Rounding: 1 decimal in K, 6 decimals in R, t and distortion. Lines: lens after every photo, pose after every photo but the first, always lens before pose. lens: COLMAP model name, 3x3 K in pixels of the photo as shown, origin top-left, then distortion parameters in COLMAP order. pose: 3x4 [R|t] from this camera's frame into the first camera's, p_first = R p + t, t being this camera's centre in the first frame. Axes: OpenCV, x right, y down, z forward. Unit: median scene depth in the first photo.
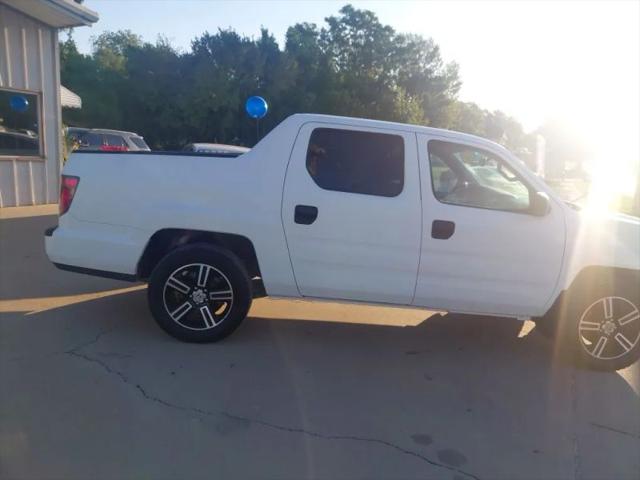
lens RADIAL K [[487.7, 0, 319.6], [0, 487.7, 240.5], [0, 0, 1]] dist [0.025745, -0.066492]
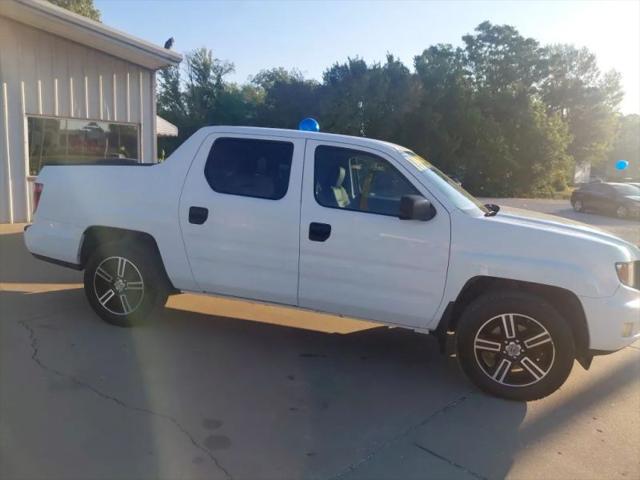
lens RADIAL K [[487.7, 0, 310.5], [0, 487.7, 235.5], [0, 0, 1]] dist [0.025745, -0.066492]
pose [[0.943908, 0.022965, -0.329409, 0.444816], [-0.042385, 0.997753, -0.051894, 0.029641], [0.327477, 0.062946, 0.942760, 0.035121]]
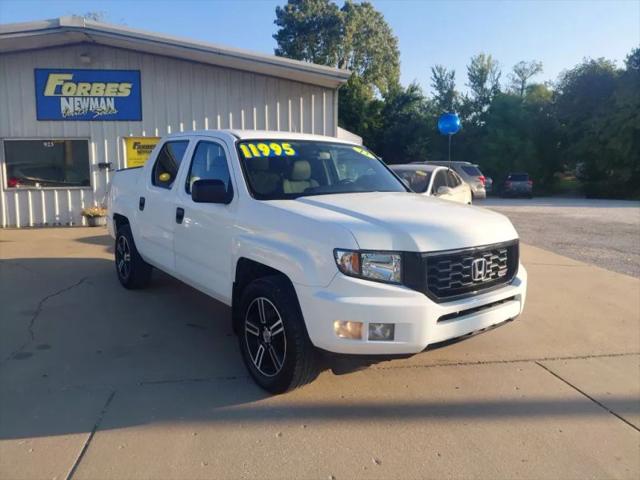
lens RADIAL K [[487.7, 0, 319.5], [0, 487.7, 236.1], [0, 0, 1]] dist [0.025745, -0.066492]
pose [[0.561147, 0.038027, -0.826842, 1.106915], [-0.106406, 0.993970, -0.026500, 0.017458], [0.820849, 0.102851, 0.561809, 0.489078]]
